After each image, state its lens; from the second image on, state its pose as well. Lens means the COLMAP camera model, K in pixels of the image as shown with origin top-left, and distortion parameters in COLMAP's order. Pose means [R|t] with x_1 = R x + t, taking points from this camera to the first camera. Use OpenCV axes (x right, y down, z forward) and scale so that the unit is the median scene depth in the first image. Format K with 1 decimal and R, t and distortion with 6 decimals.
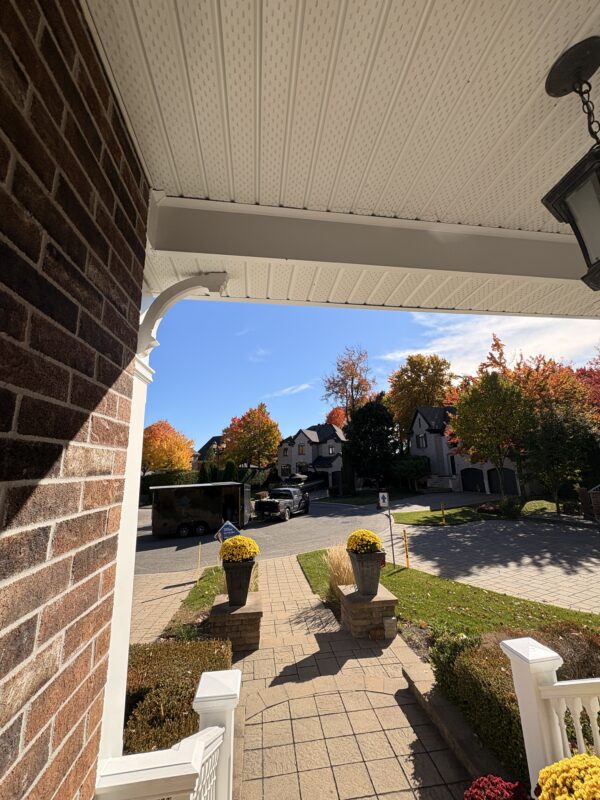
lens RADIAL K [[317.6, 0, 301.1], [0, 317.6, 399.7], [0, 0, 1]] dist [0.000912, -0.000277]
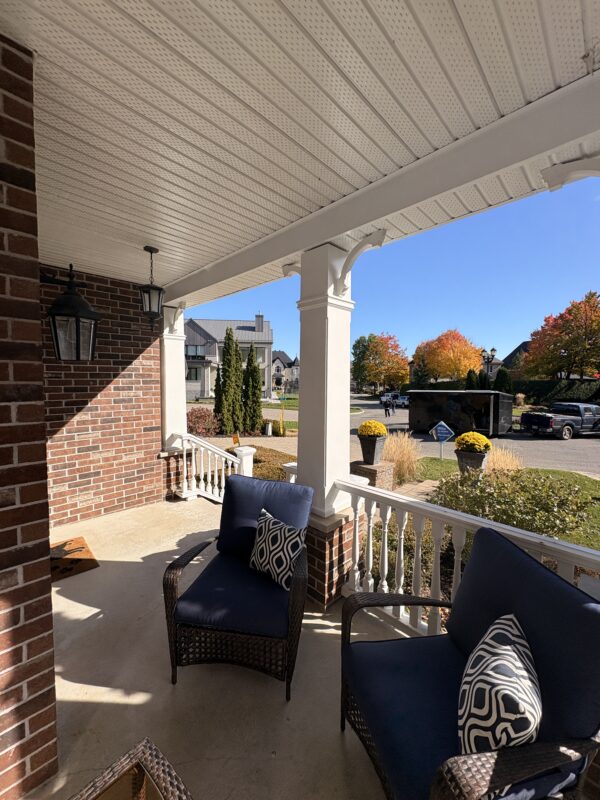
lens RADIAL K [[317.6, 0, 301.1], [0, 317.6, 399.7], [0, 0, 1]] dist [0.000912, -0.000277]
pose [[0.603596, 0.080975, -0.793167, 0.168120], [0.144656, 0.967196, 0.208824, 0.001783], [0.784057, -0.240782, 0.572082, -0.003342]]
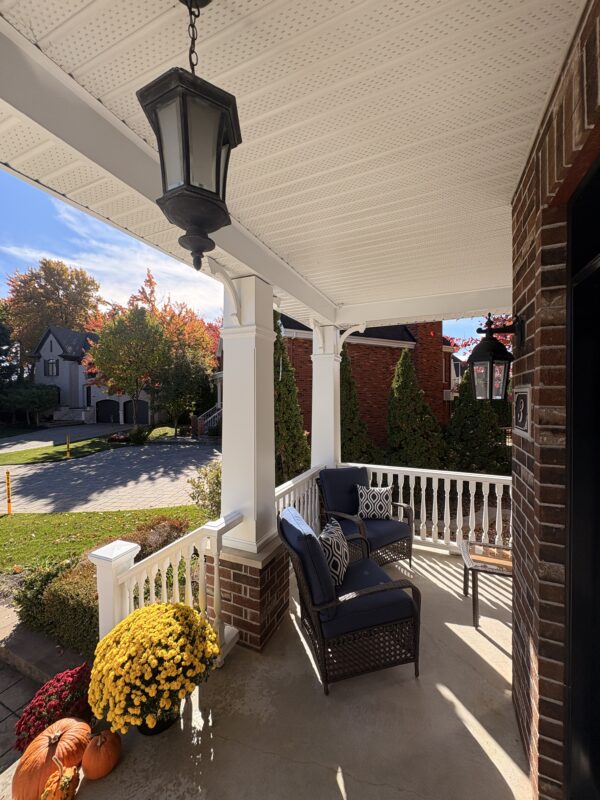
lens RADIAL K [[317.6, 0, 301.1], [0, 317.6, 399.7], [0, 0, 1]] dist [0.000912, -0.000277]
pose [[0.520501, 0.012357, 0.853771, 0.007566], [-0.189965, 0.976512, 0.101678, 0.001651], [-0.832461, -0.215111, 0.510623, -0.001672]]
